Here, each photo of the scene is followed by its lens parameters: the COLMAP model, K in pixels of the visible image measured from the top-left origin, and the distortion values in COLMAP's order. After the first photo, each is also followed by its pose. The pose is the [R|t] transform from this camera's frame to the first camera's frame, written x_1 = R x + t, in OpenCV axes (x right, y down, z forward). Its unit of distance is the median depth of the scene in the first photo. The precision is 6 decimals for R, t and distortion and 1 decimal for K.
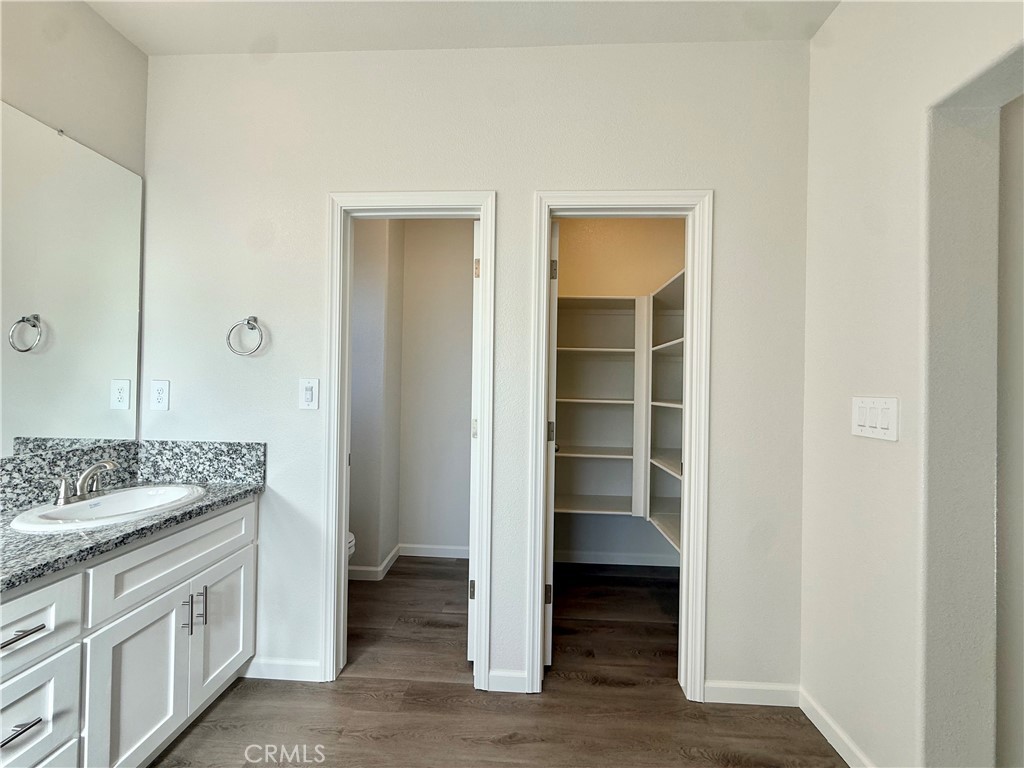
lens RADIAL K [[409.0, 0, 513.8], [0, 409.0, 384.0], [0, 0, 1]] dist [-0.000215, 0.000006]
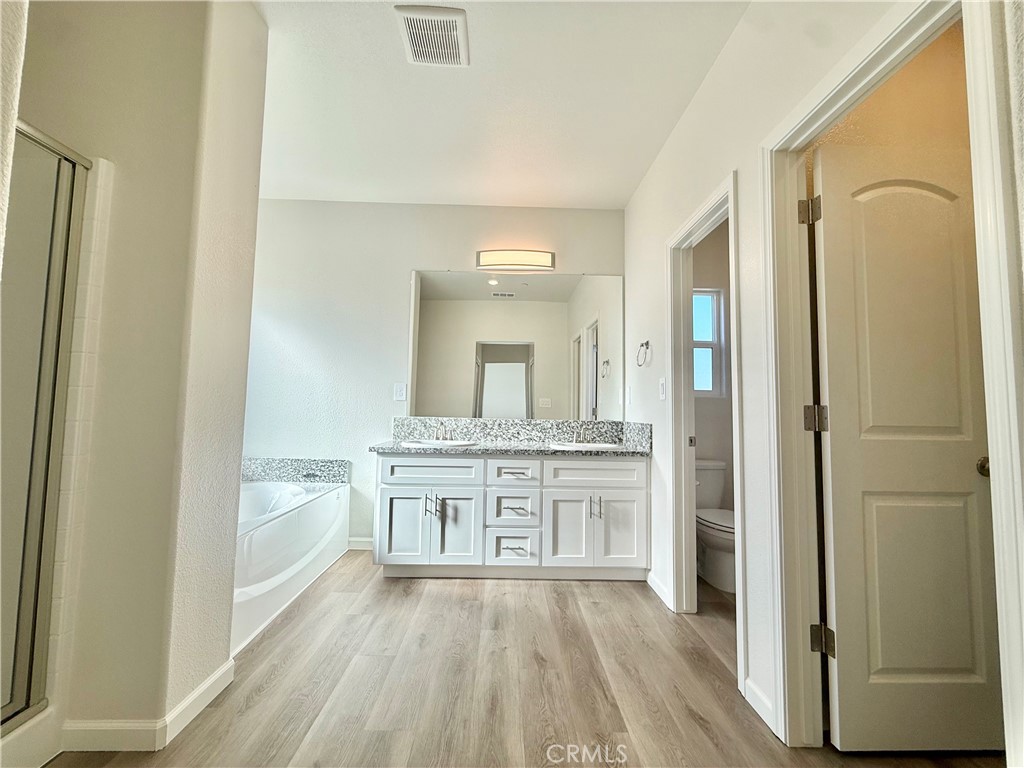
lens RADIAL K [[420.1, 0, 512.0], [0, 420.1, 384.0], [0, 0, 1]] dist [-0.000412, -0.000015]
pose [[0.058008, -0.079088, -0.995178, 0.906379], [-0.008152, 0.996786, -0.079691, 0.128434], [0.998283, 0.012736, 0.057177, 0.419635]]
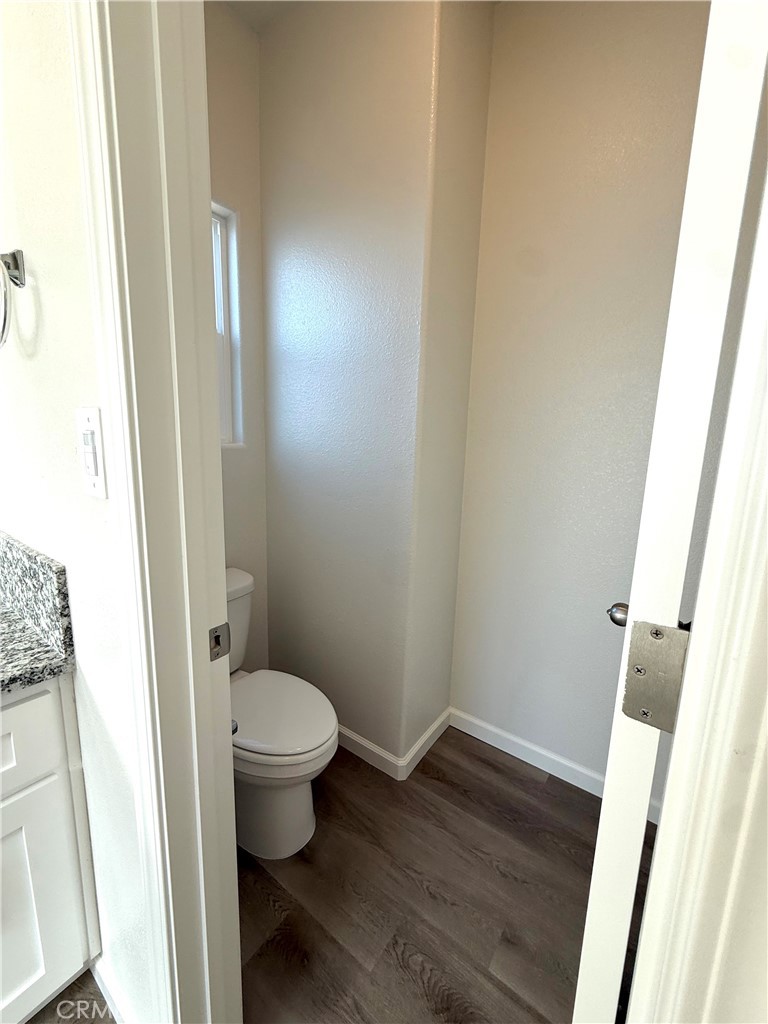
lens RADIAL K [[409.0, 0, 387.3], [0, 409.0, 501.8], [0, 0, 1]] dist [-0.000215, 0.000006]
pose [[0.827336, 0.091115, -0.554268, -0.094304], [-0.004247, 0.987743, 0.156034, 0.006916], [0.561691, -0.126739, 0.817582, 0.870659]]
